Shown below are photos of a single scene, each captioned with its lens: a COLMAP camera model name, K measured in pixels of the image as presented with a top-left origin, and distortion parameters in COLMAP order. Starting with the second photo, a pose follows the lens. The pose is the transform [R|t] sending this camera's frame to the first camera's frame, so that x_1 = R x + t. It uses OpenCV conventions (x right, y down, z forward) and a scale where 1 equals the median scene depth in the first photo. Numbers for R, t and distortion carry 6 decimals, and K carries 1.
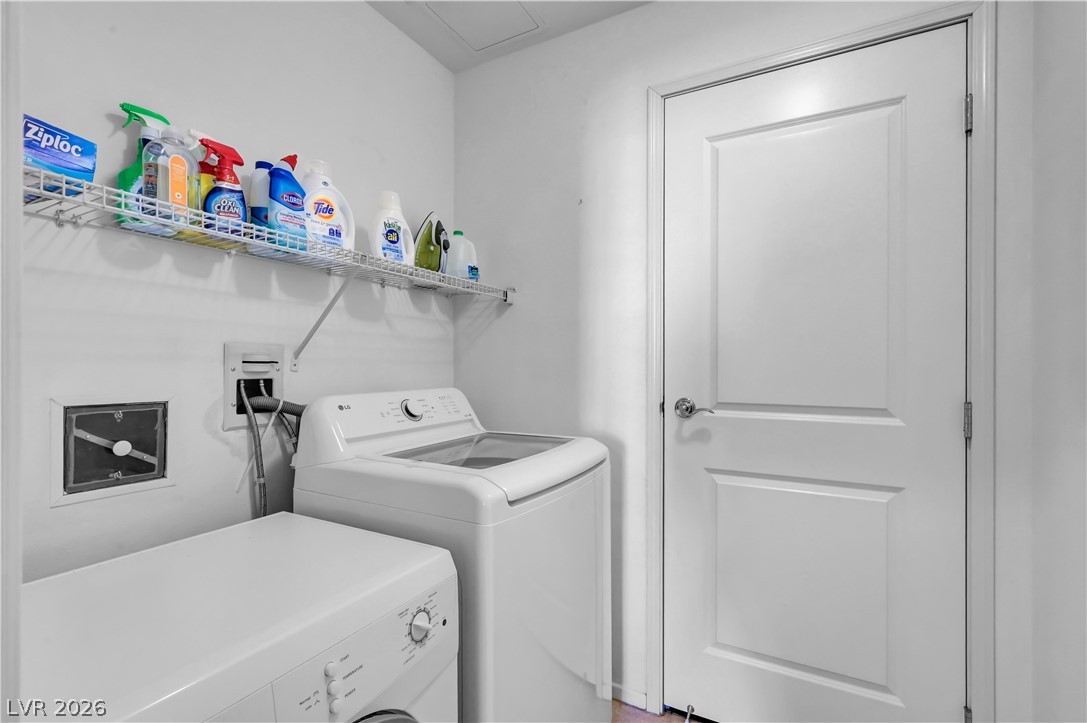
lens RADIAL K [[486.9, 0, 543.5], [0, 486.9, 361.5], [0, 0, 1]] dist [0.000763, 0.000084]
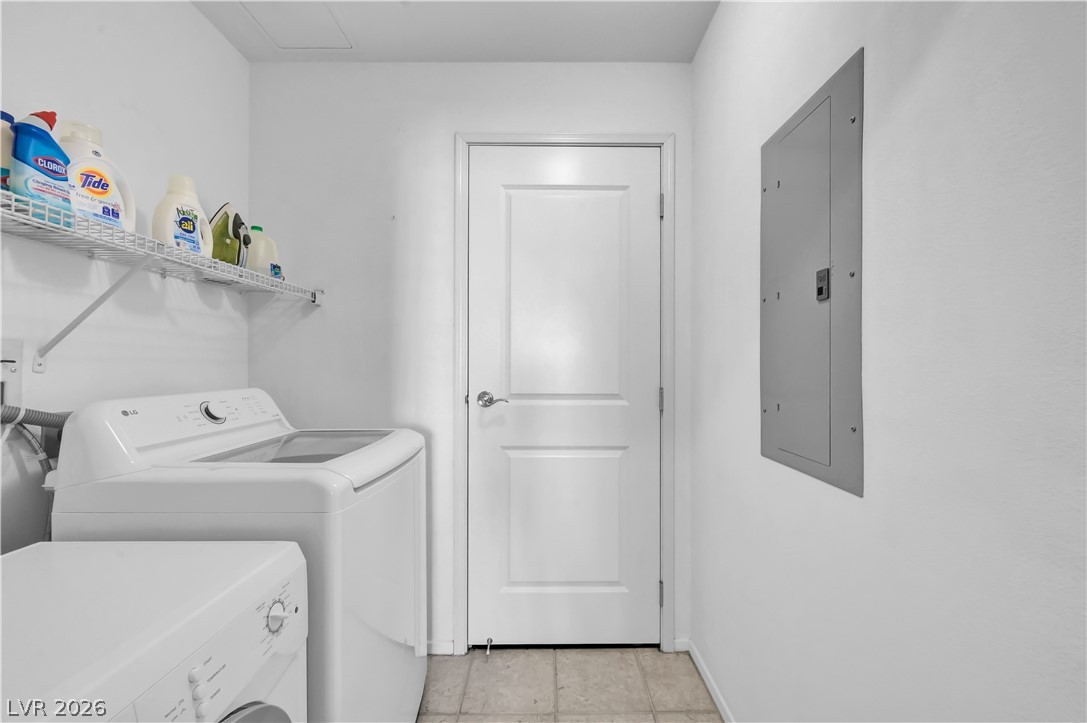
lens RADIAL K [[444.8, 0, 545.1], [0, 444.8, 359.1], [0, 0, 1]] dist [0.000112, 0.000224]
pose [[0.874449, 0.005561, 0.485085, -0.132221], [-0.002976, 0.999977, -0.006099, -0.000329], [-0.485107, 0.003890, 0.874446, -0.065772]]
